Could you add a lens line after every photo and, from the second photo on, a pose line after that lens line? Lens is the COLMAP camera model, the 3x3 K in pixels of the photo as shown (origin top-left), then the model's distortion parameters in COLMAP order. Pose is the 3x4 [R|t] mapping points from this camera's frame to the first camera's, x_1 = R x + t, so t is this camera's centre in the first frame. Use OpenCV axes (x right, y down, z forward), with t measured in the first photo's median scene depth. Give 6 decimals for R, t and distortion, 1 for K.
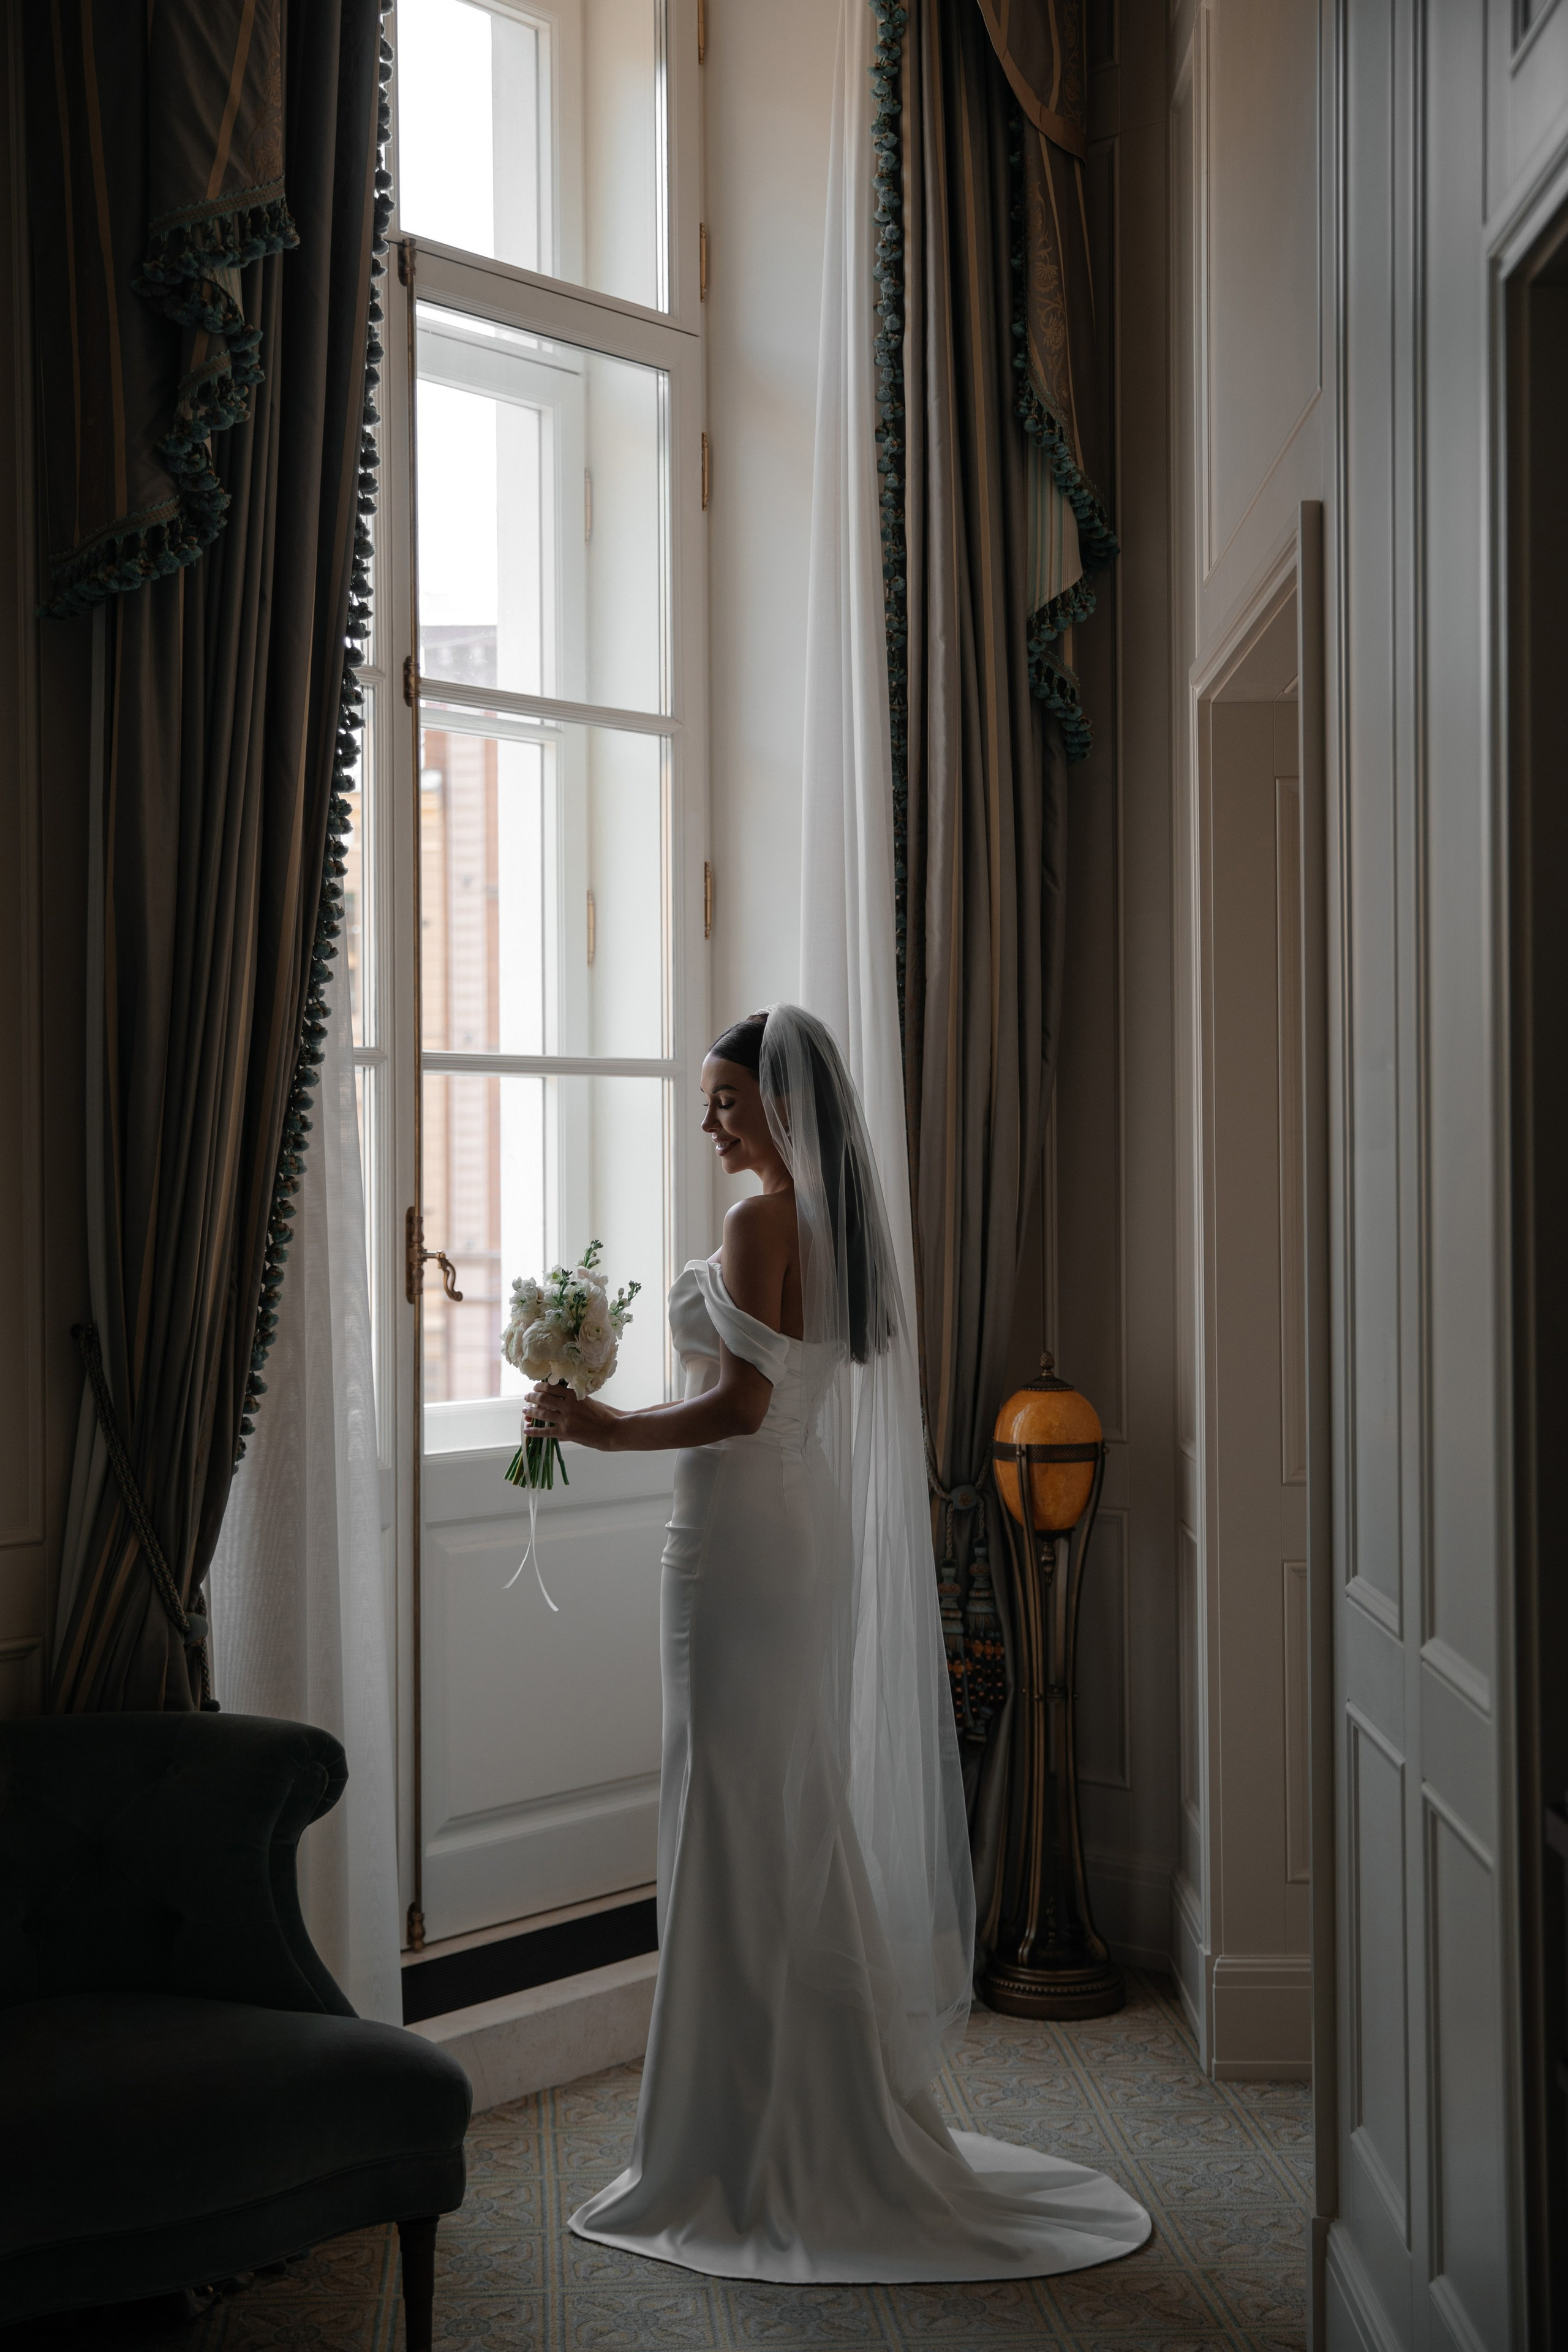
lens RADIAL K [[2998.2, 0, 784.0], [0, 2998.2, 1176.0], [0, 0, 1]] dist [0.059642, 0.056312]
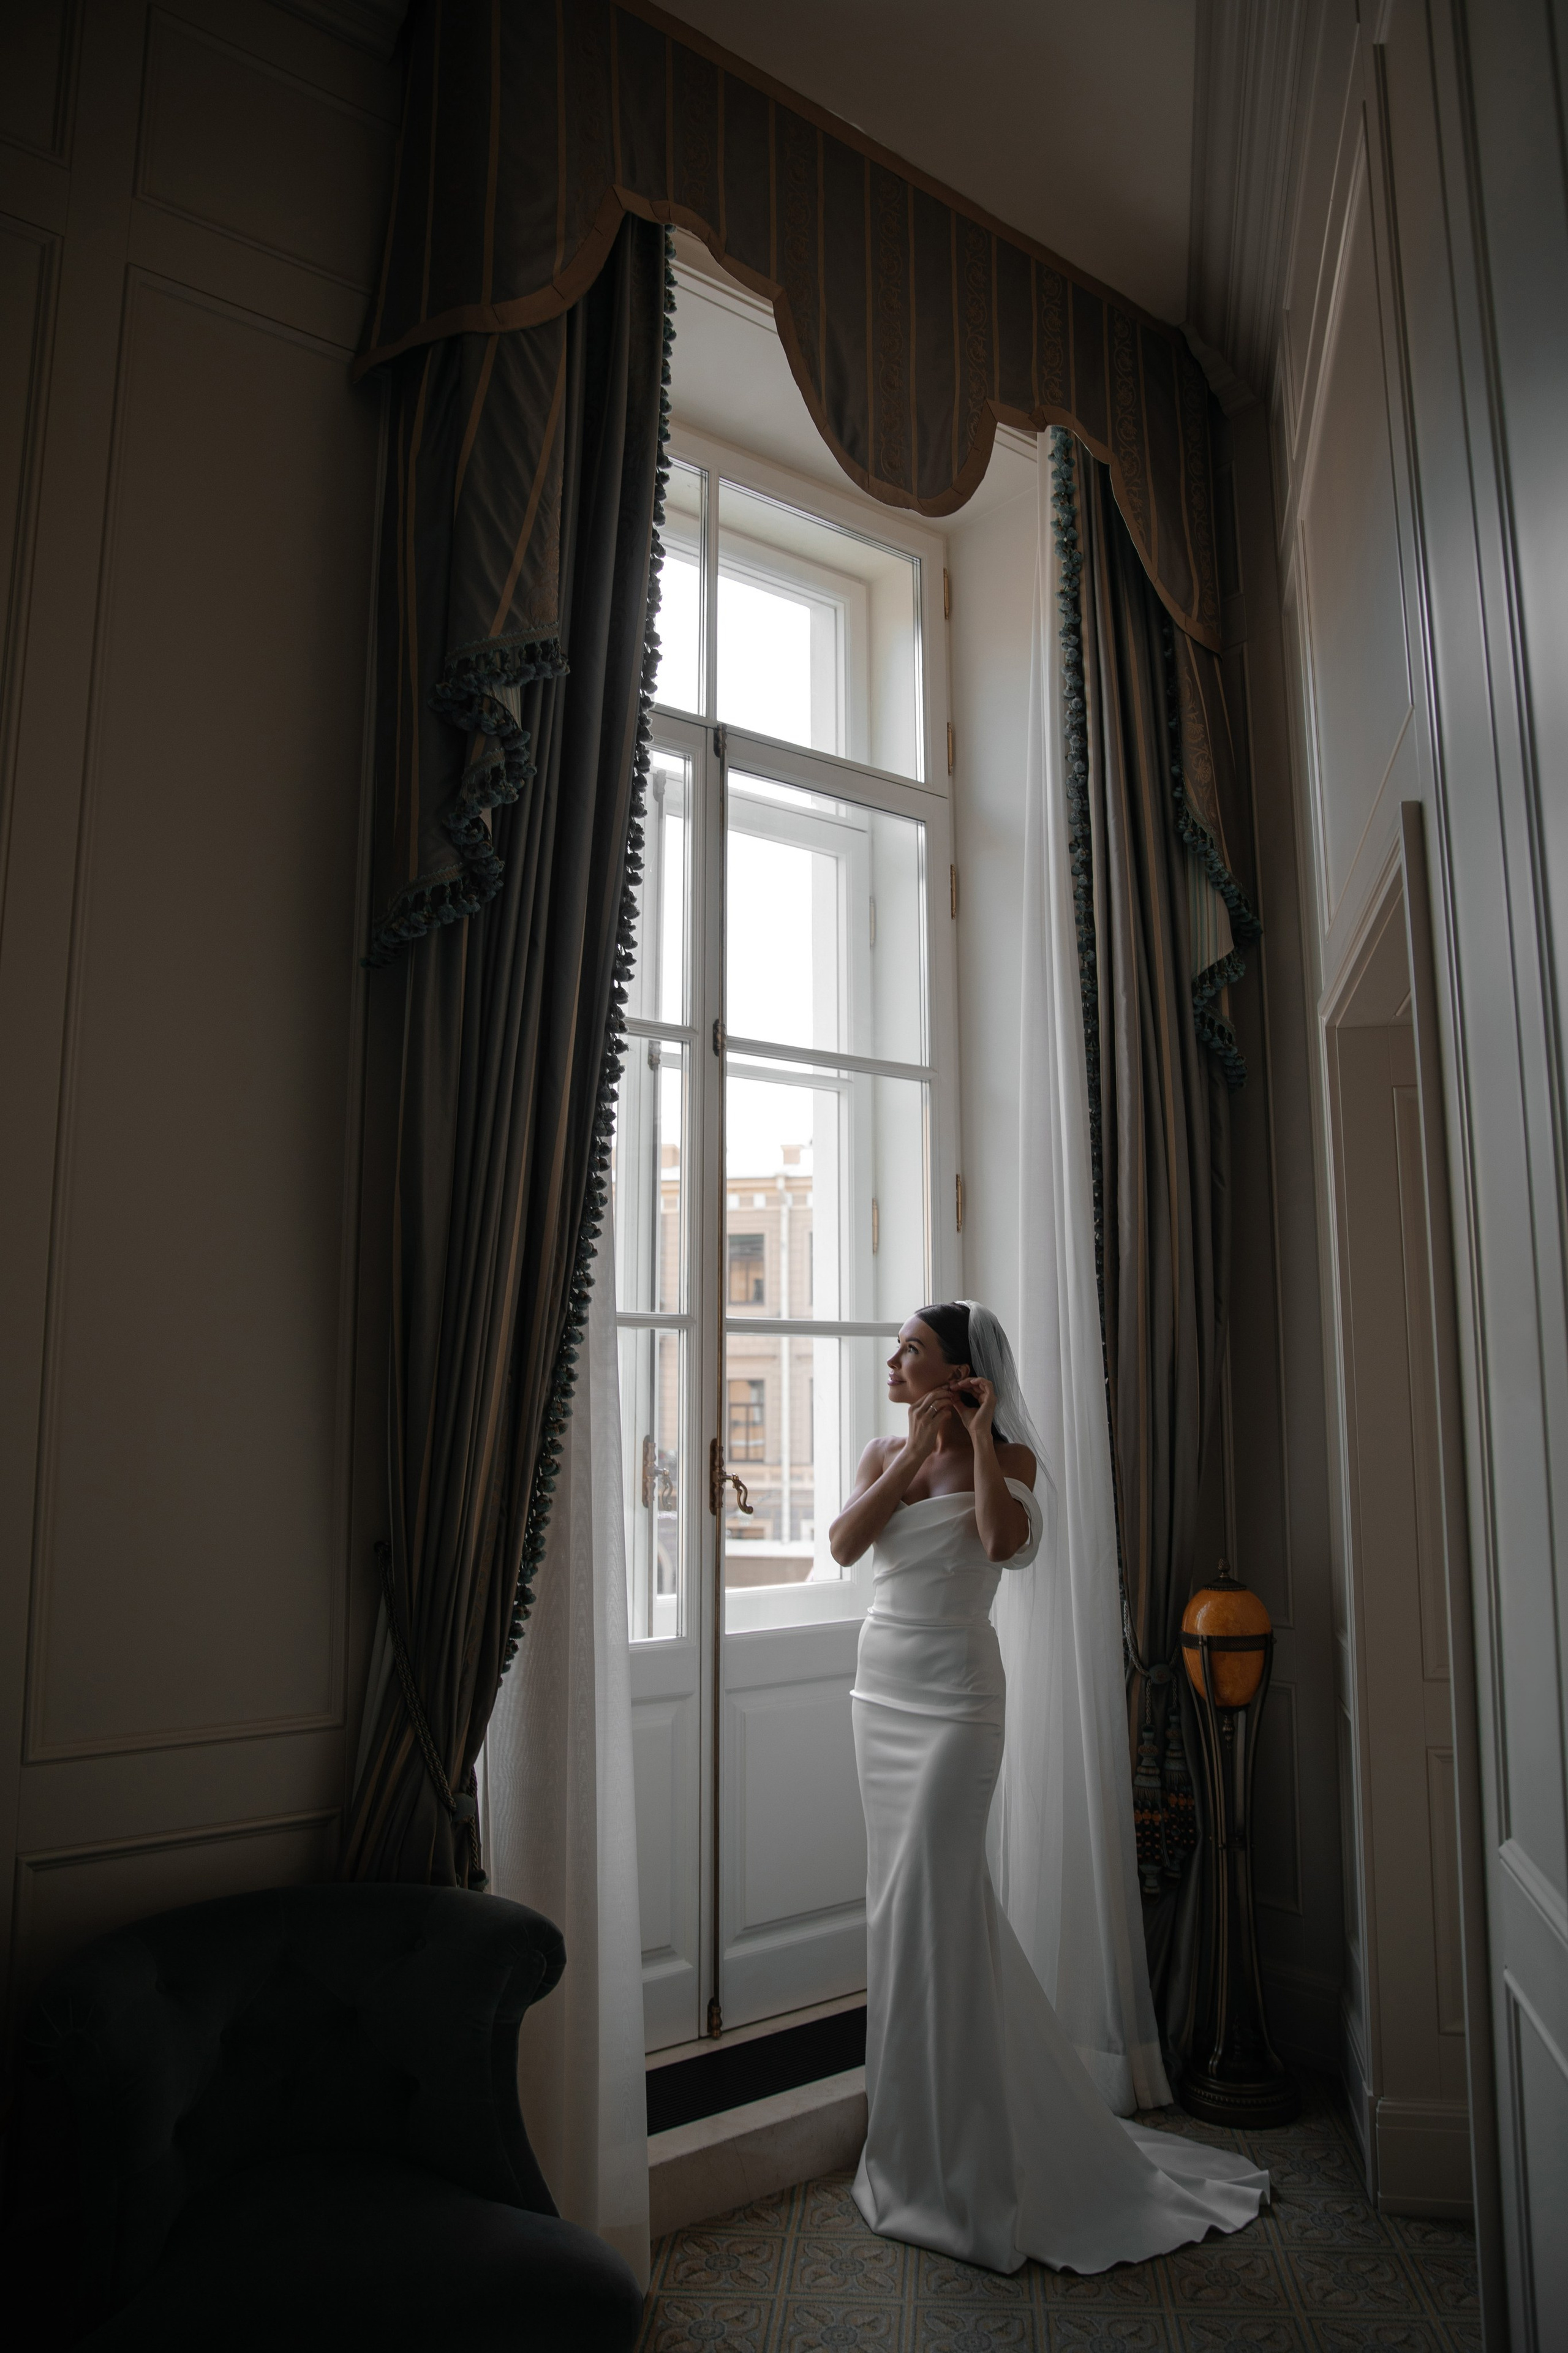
lens RADIAL K [[1815.6, 0, 787.0], [0, 1815.6, 1104.6], [0, 0, 1]] dist [-0.122774, 0.110631]
pose [[0.986230, -0.023145, -0.163753, 0.036171], [-0.003609, 0.986910, -0.161231, -0.006179], [0.165341, 0.159602, 0.973237, 0.228540]]
